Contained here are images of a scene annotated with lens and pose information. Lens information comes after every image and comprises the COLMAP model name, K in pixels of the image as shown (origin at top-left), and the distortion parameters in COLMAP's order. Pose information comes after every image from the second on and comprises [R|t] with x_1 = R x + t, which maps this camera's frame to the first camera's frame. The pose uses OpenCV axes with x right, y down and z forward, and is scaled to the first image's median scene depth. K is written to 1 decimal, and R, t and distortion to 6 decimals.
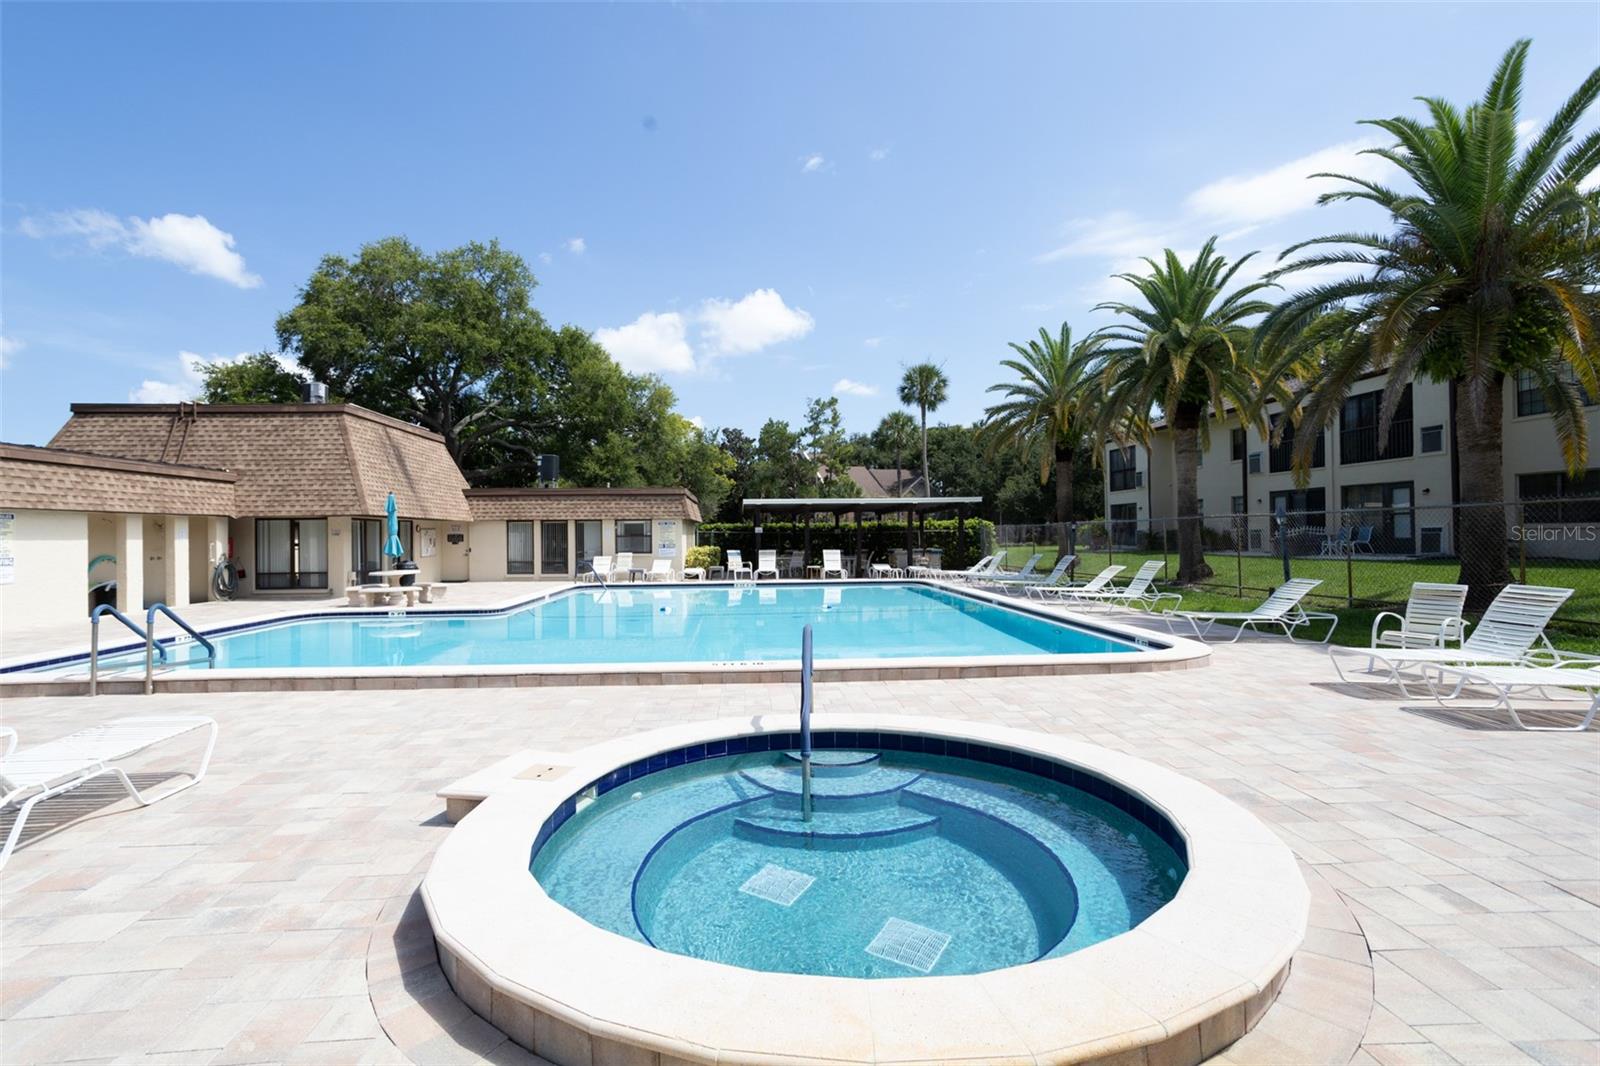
lens RADIAL K [[763.7, 0, 783.0], [0, 763.7, 532.1], [0, 0, 1]] dist [-0.051938, 0.031767]
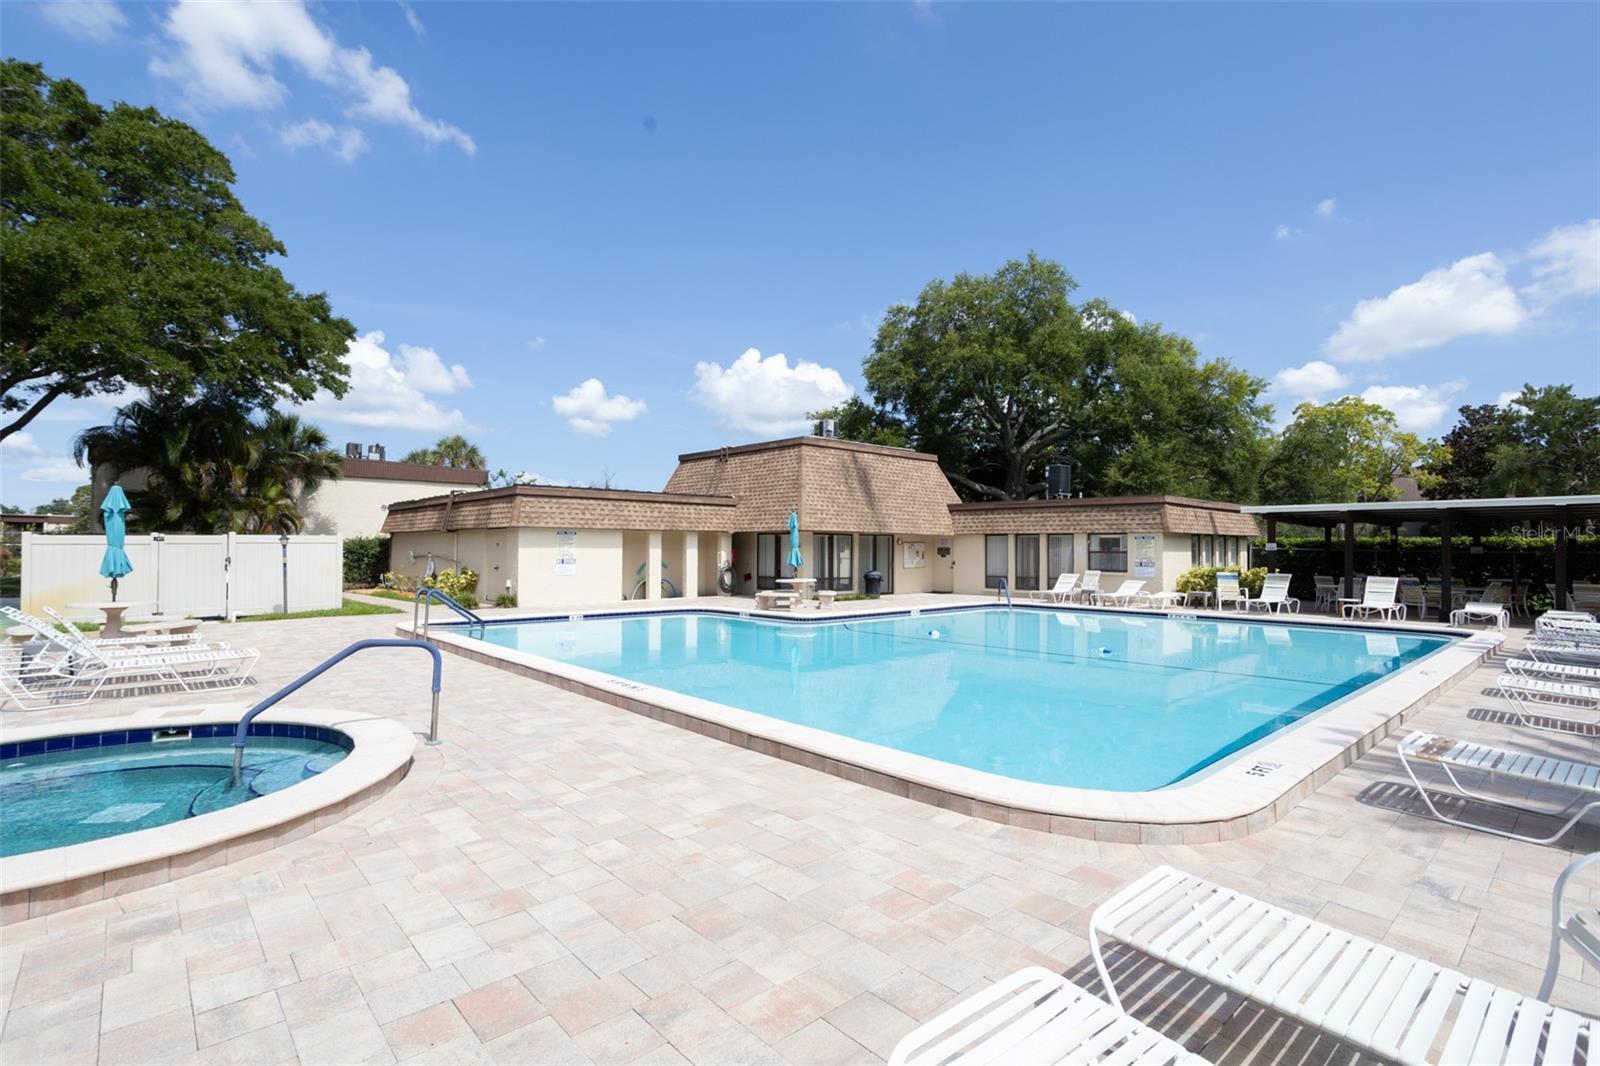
lens RADIAL K [[763.7, 0, 783.0], [0, 763.7, 532.1], [0, 0, 1]] dist [-0.051938, 0.031767]
pose [[0.627743, -0.003341, -0.778413, 0.254950], [-0.009411, 0.999885, -0.011881, -0.004101], [0.778364, 0.014783, 0.627640, 0.166195]]
